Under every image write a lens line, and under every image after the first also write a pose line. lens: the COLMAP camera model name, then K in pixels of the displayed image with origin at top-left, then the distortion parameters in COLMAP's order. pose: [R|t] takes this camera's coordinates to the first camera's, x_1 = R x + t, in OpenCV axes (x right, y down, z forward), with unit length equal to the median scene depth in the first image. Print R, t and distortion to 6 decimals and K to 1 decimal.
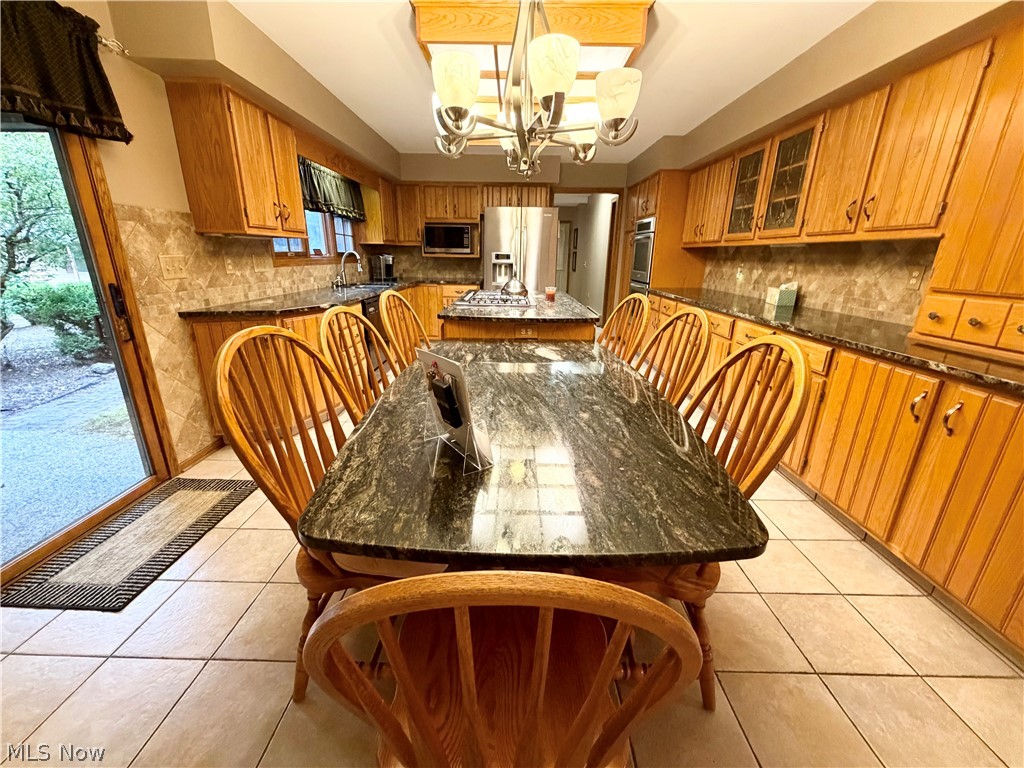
lens RADIAL K [[408.5, 0, 509.0], [0, 408.5, 384.8], [0, 0, 1]] dist [0.001071, 0.000186]
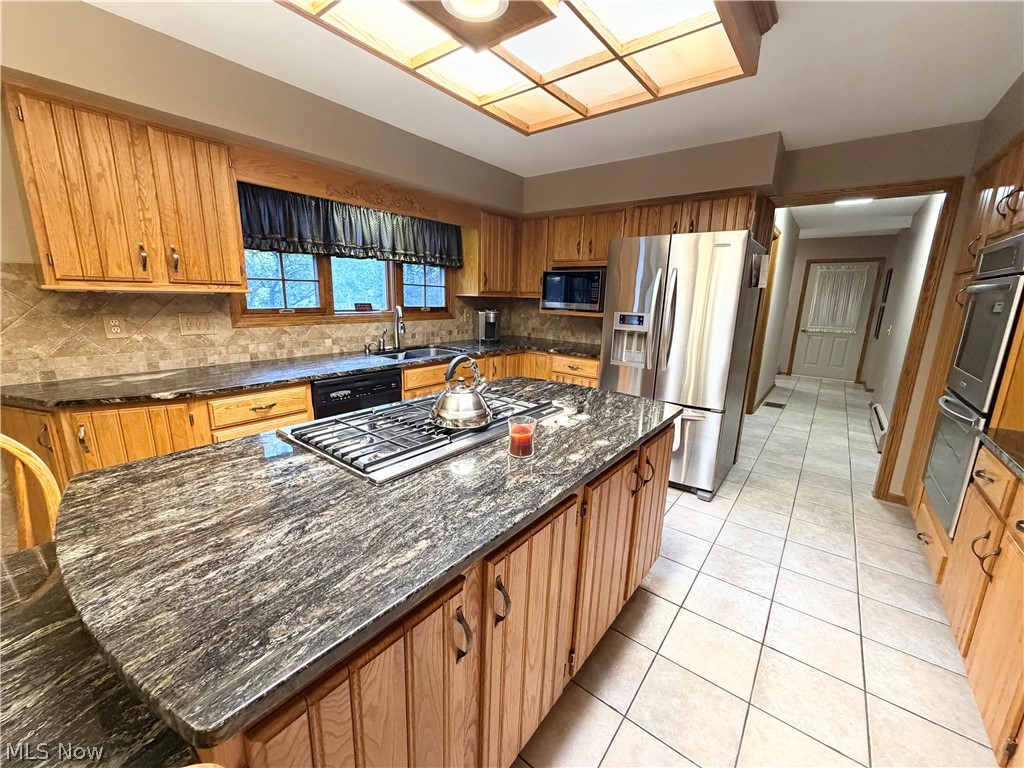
lens RADIAL K [[408.5, 0, 509.0], [0, 408.5, 384.8], [0, 0, 1]] dist [0.001071, 0.000186]
pose [[0.791479, 0.139049, -0.595169, 0.265666], [-0.200249, 0.979025, -0.037570, -0.212833], [0.577461, 0.148918, 0.802722, 0.572436]]
